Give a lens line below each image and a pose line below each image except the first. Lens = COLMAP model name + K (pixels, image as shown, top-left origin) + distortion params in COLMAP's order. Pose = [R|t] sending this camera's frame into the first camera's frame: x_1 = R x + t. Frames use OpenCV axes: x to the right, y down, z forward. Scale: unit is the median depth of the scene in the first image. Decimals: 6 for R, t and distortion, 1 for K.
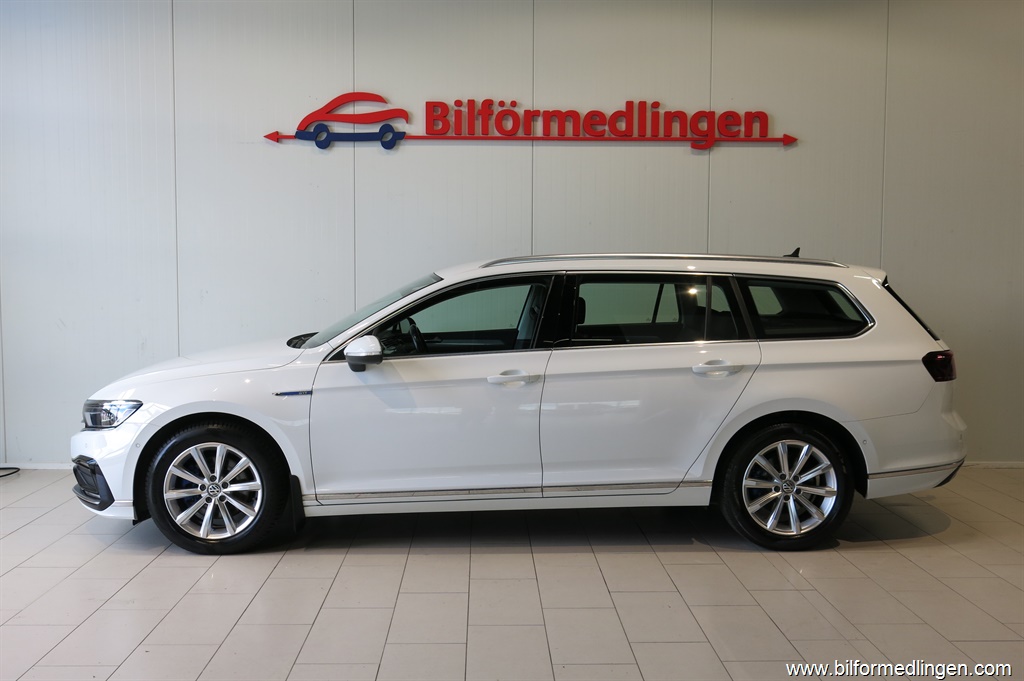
lens RADIAL K [[1030.5, 0, 512.0], [0, 1030.5, 340.5], [0, 0, 1]] dist [-0.011644, 0.000217]
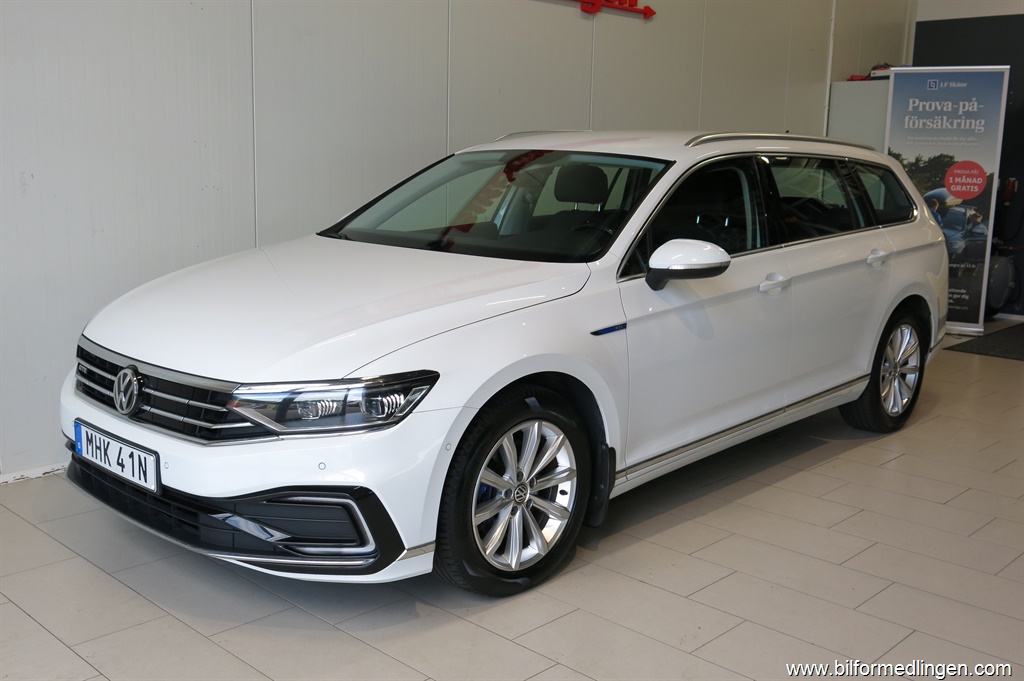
lens RADIAL K [[1030.5, 0, 512.0], [0, 1030.5, 340.5], [0, 0, 1]] dist [-0.011644, 0.000217]
pose [[0.711531, -0.113648, 0.693403, -0.715142], [0.032539, 0.991104, 0.129051, -0.030682], [-0.701901, -0.069262, 0.708899, 0.551179]]
